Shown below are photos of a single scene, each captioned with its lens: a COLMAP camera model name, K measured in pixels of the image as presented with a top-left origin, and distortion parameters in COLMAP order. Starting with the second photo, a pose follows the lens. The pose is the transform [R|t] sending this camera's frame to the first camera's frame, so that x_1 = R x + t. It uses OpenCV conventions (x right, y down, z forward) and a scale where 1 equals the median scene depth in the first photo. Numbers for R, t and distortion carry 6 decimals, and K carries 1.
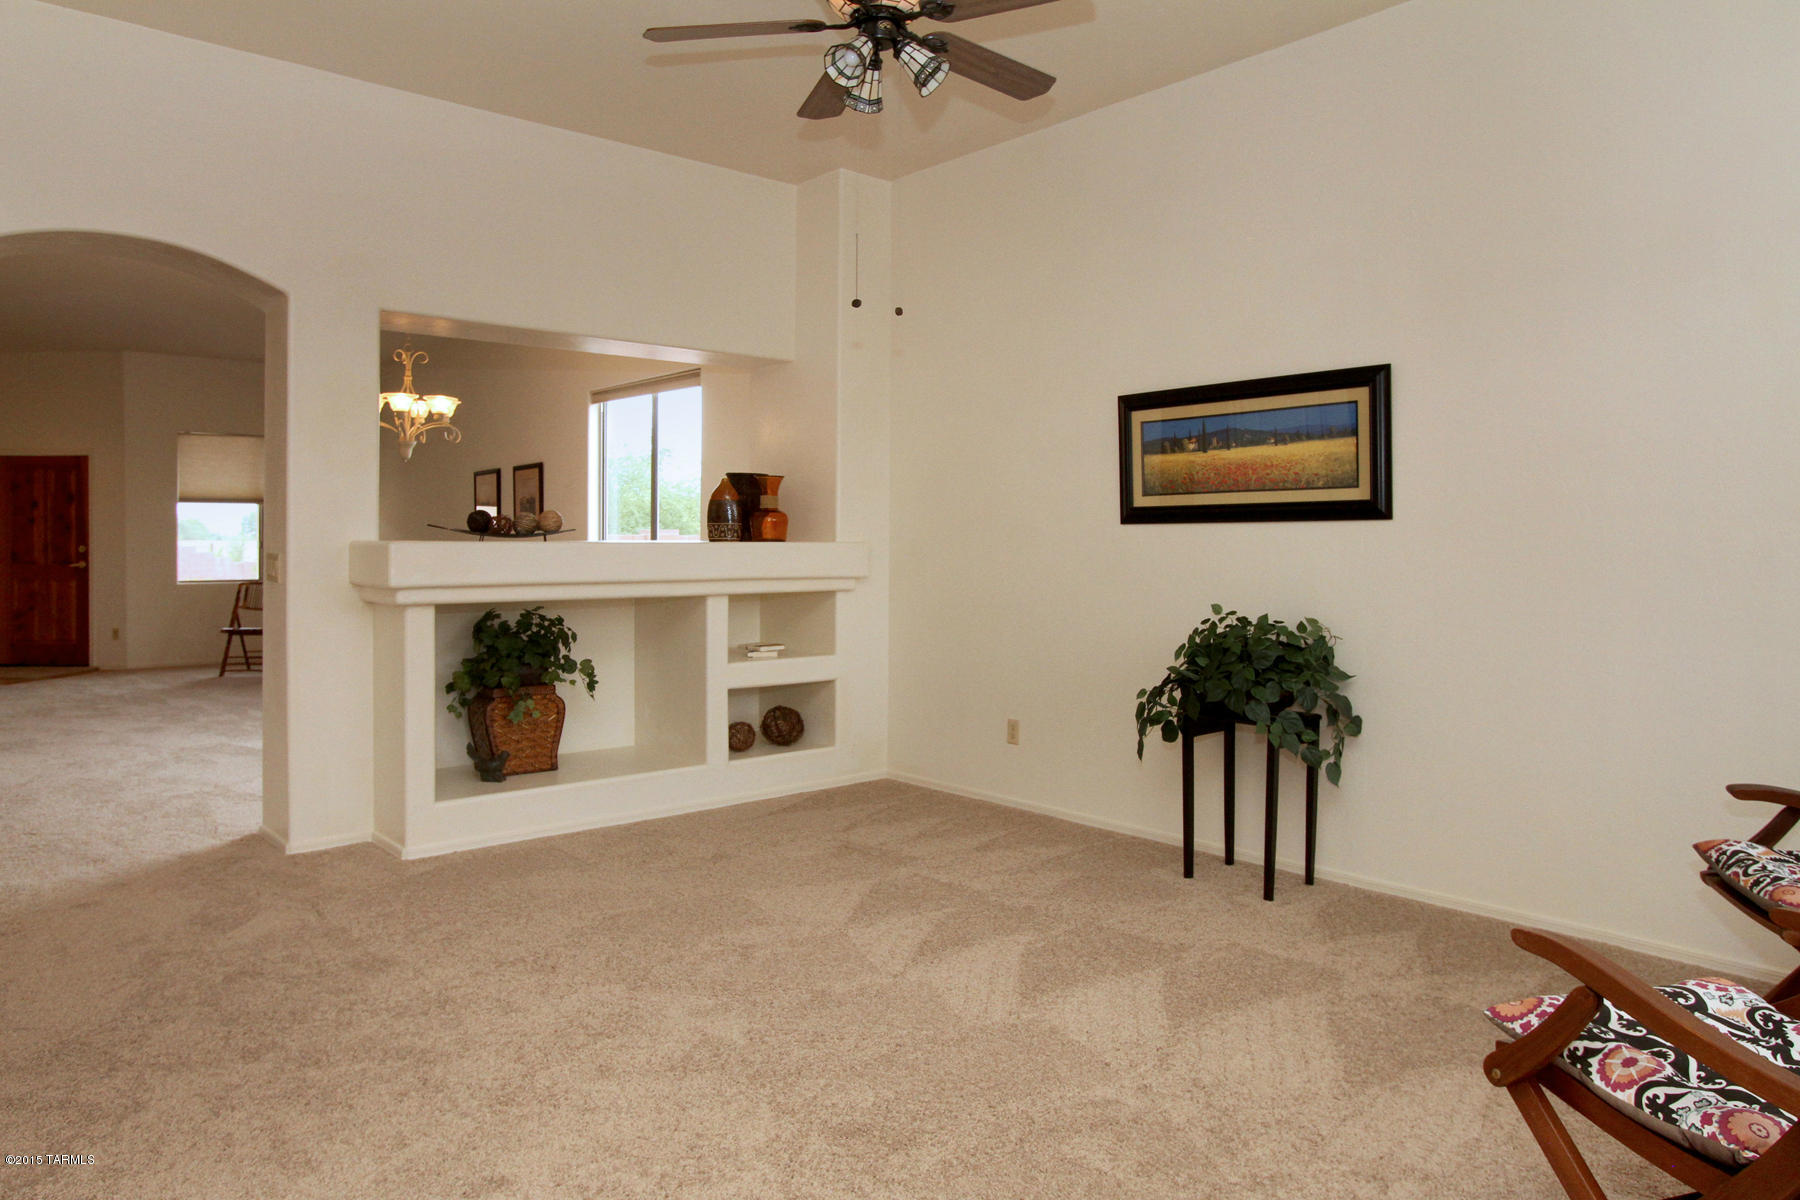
lens RADIAL K [[1171.0, 0, 875.3], [0, 1171.0, 554.1], [0, 0, 1]] dist [-0.010852, 0.004218]
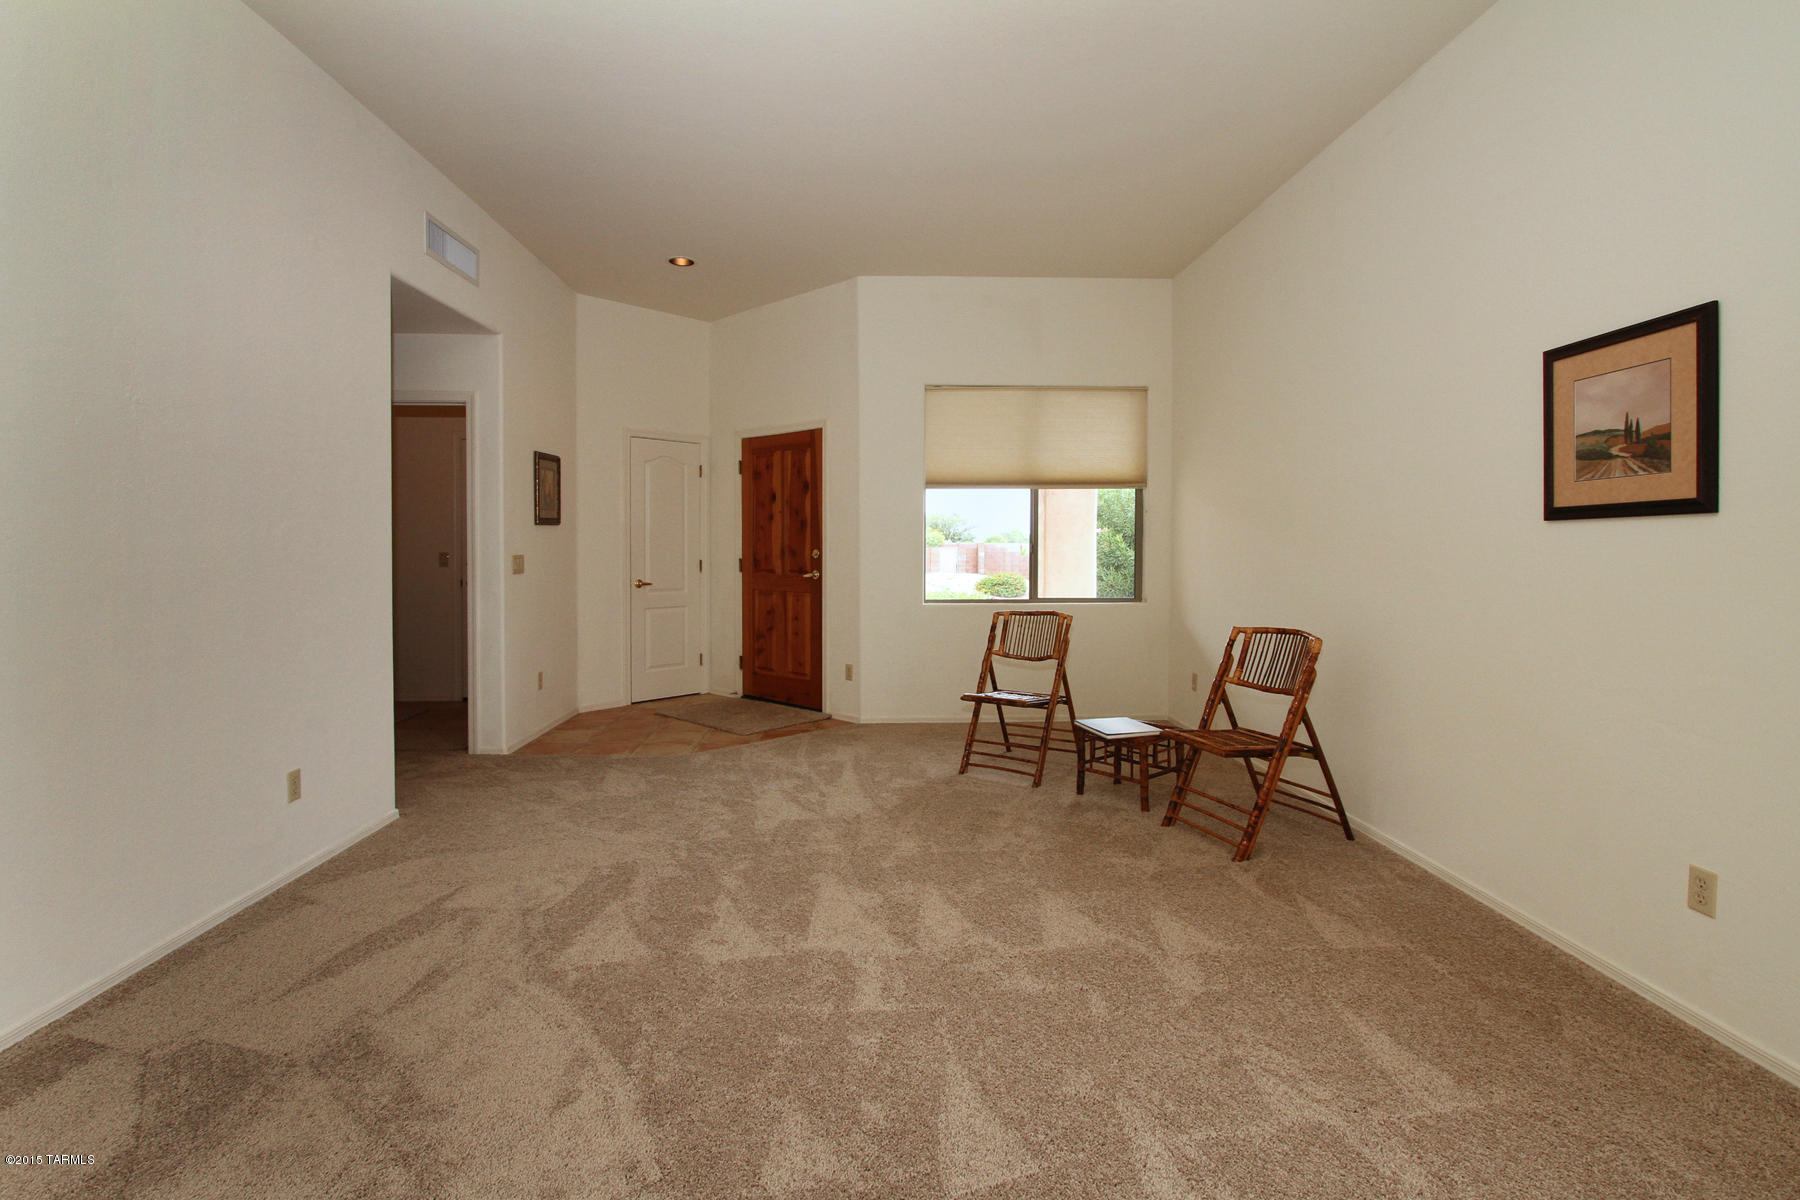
lens RADIAL K [[867.3, 0, 858.5], [0, 867.3, 587.5], [0, 0, 1]] dist [-0.014035, 0.002426]
pose [[0.760775, 0.029808, -0.648331, -0.298647], [-0.000470, 0.998970, 0.045377, -0.008285], [0.649015, -0.034217, 0.760006, 0.595258]]
